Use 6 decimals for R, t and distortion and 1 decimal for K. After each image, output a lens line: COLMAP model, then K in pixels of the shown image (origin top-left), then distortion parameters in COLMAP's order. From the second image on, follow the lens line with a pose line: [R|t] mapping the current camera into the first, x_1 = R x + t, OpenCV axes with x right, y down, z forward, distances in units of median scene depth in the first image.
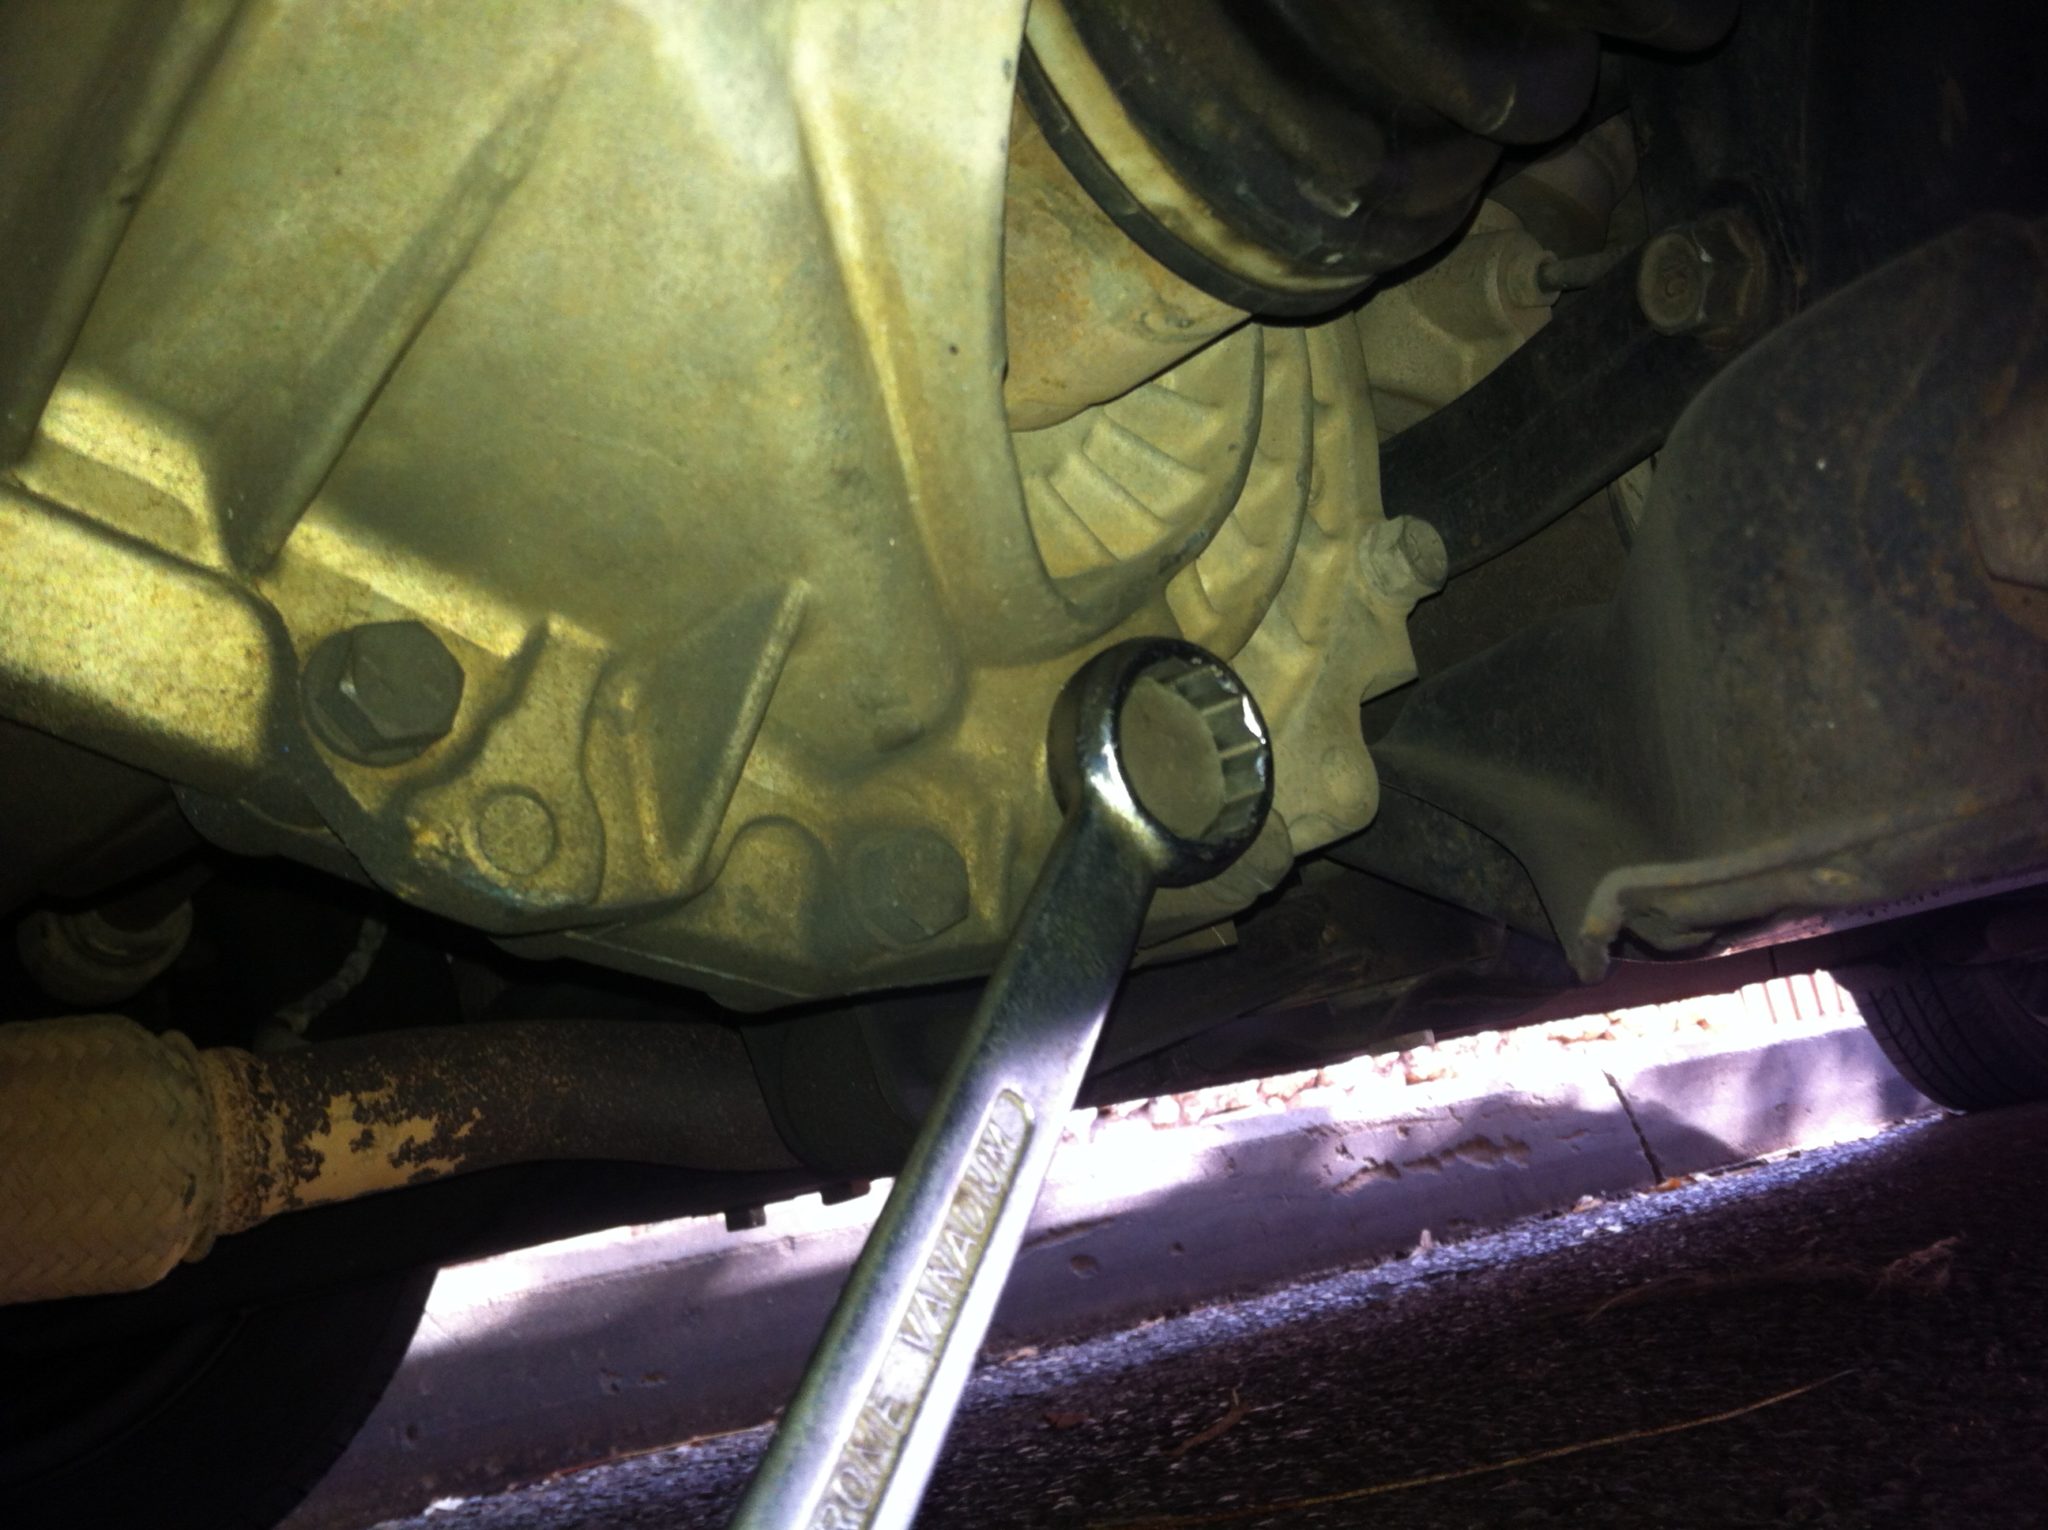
lens RADIAL K [[2035.4, 0, 1093.3], [0, 2035.4, 765.9], [0, 0, 1]] dist [0.085110, -0.304317]
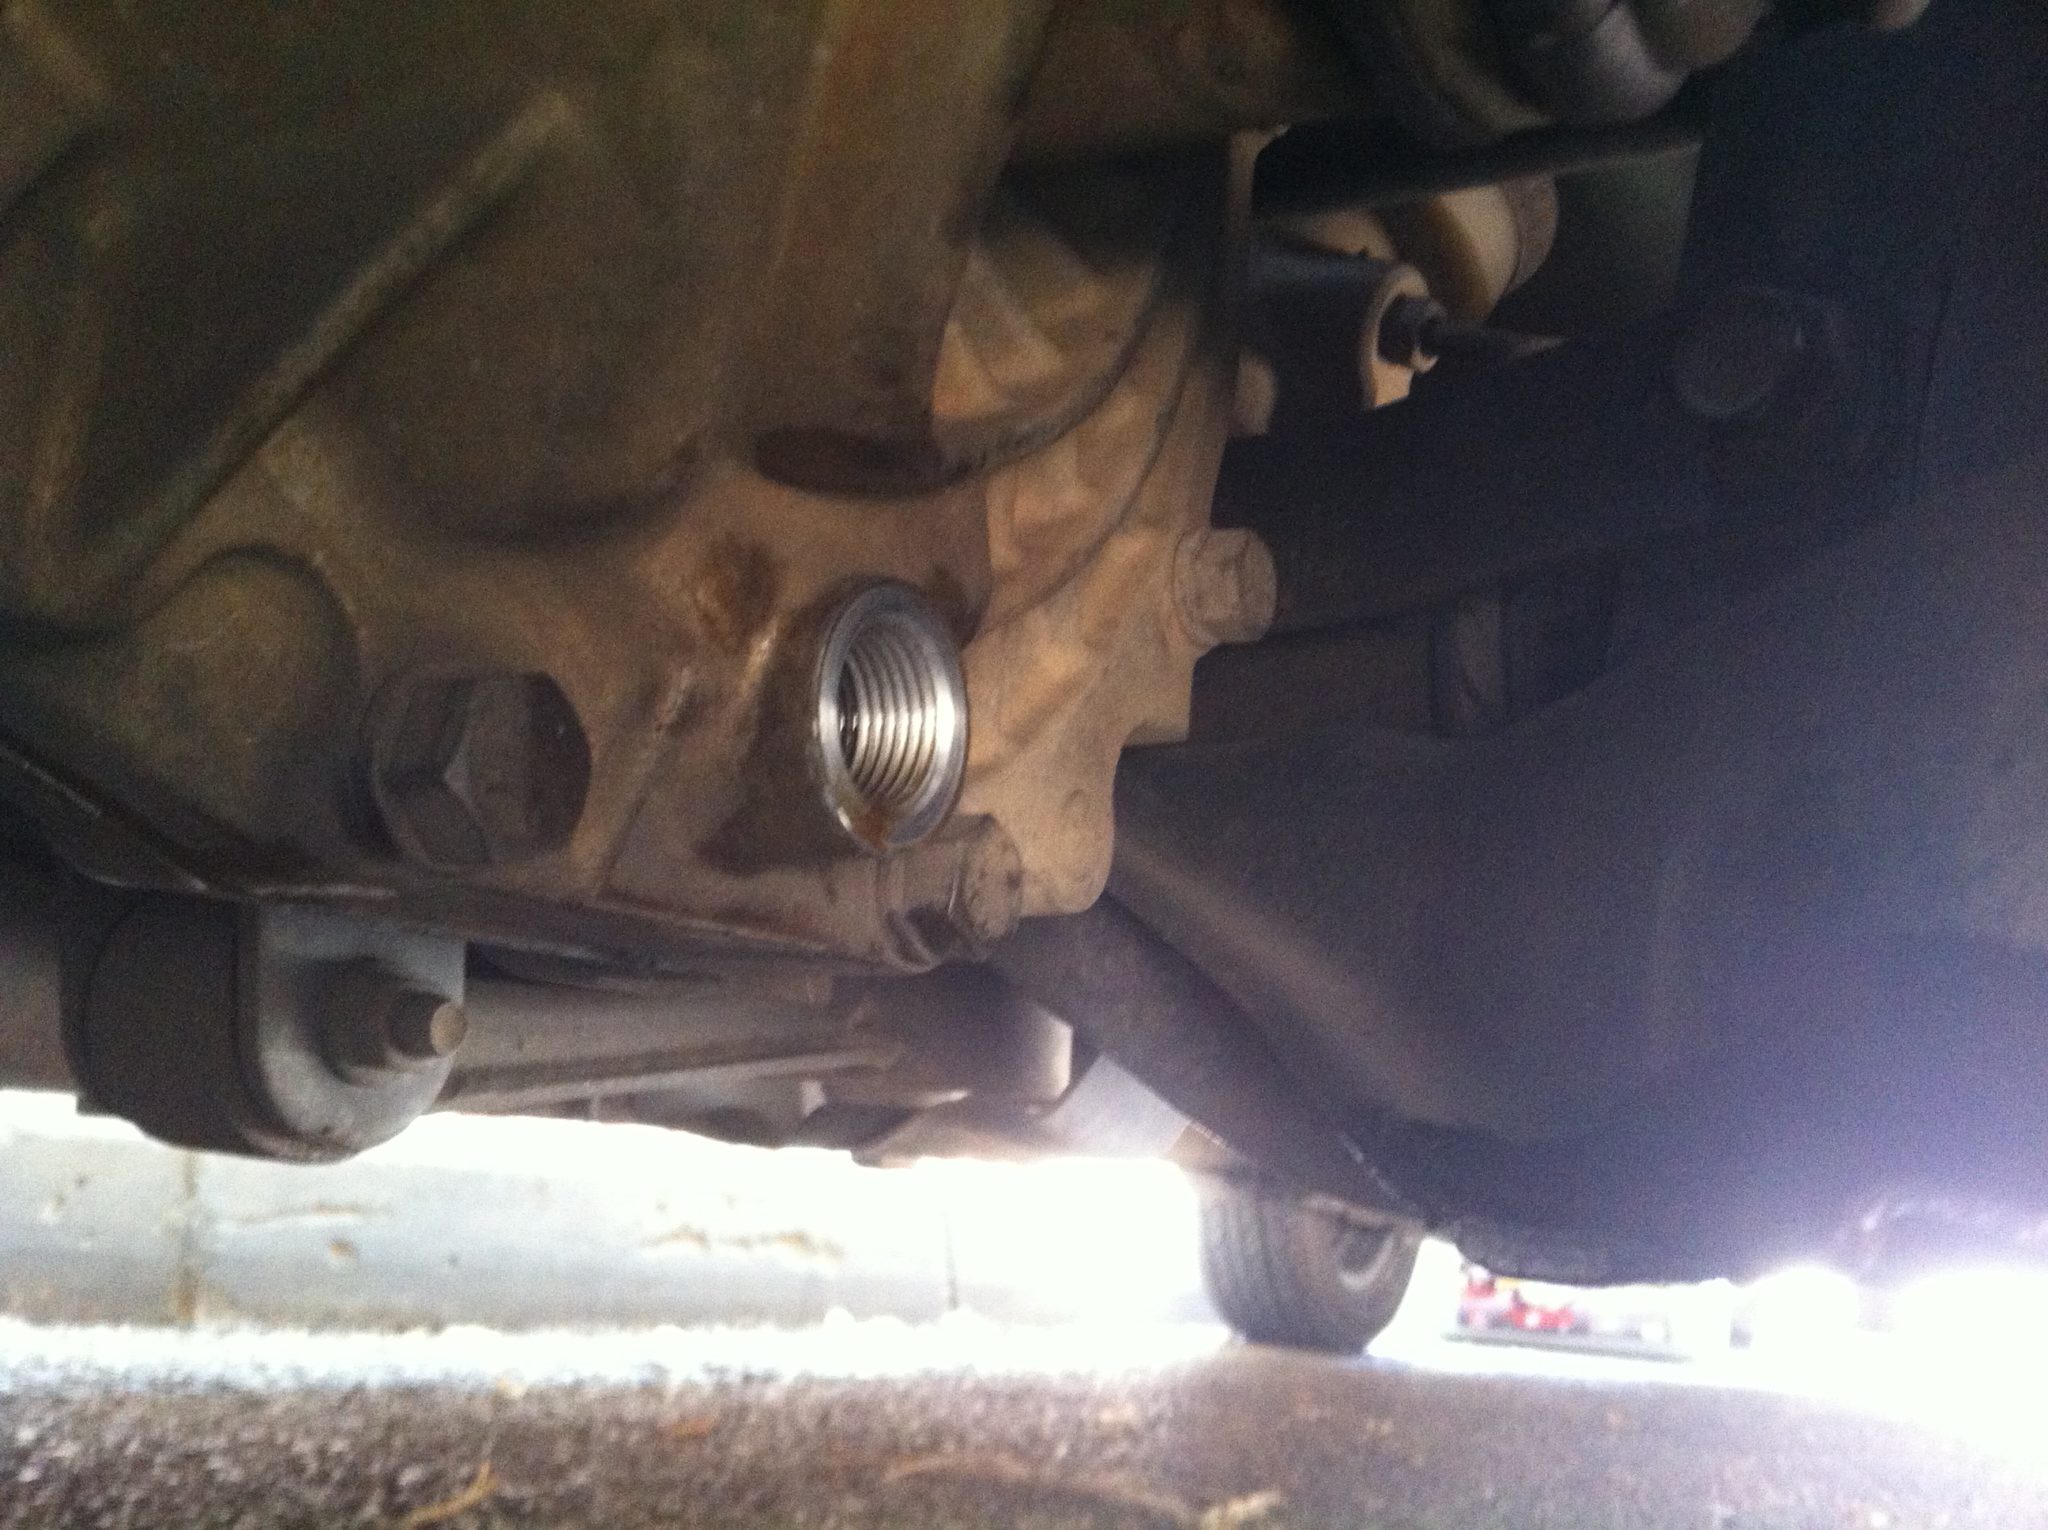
lens RADIAL K [[2035.4, 0, 1093.3], [0, 2035.4, 765.9], [0, 0, 1]] dist [0.085110, -0.304317]
pose [[0.902986, 0.342720, 0.259152, -0.096680], [-0.334151, 0.939297, -0.077878, 0.053495], [-0.270111, -0.016273, 0.962692, 0.476232]]
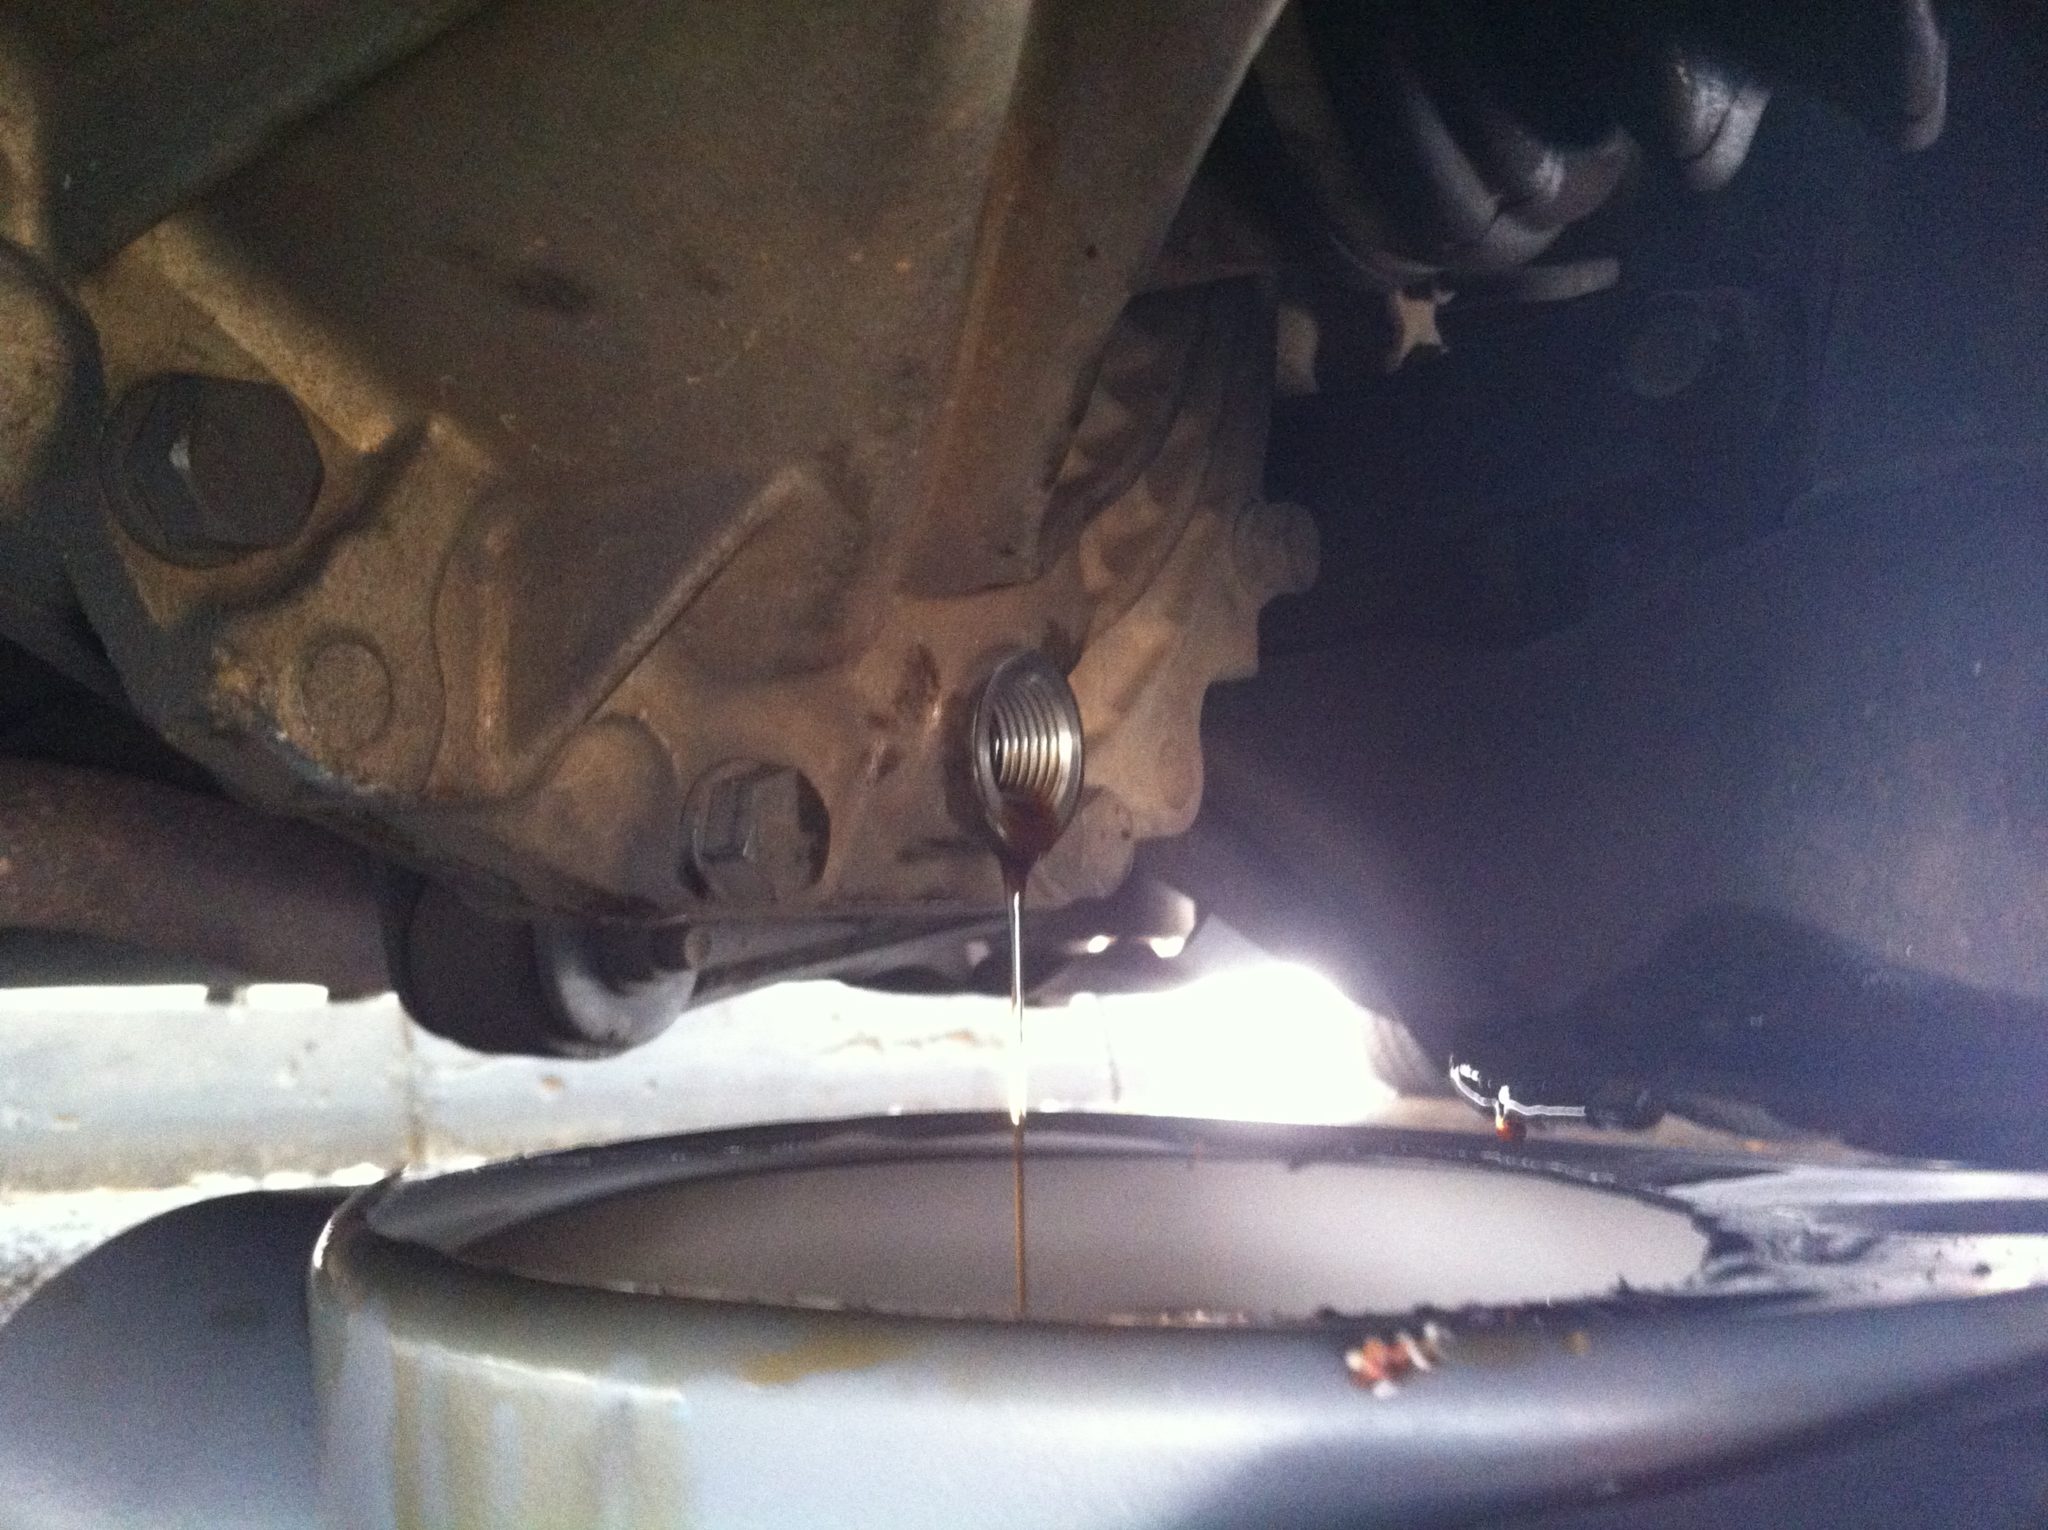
lens RADIAL K [[2035.4, 0, 1093.3], [0, 2035.4, 765.9], [0, 0, 1]] dist [0.085110, -0.304317]
pose [[0.944141, 0.232219, 0.233820, -0.185926], [-0.248501, 0.967706, 0.042342, -0.041088], [-0.216436, -0.098081, 0.971358, 0.194562]]
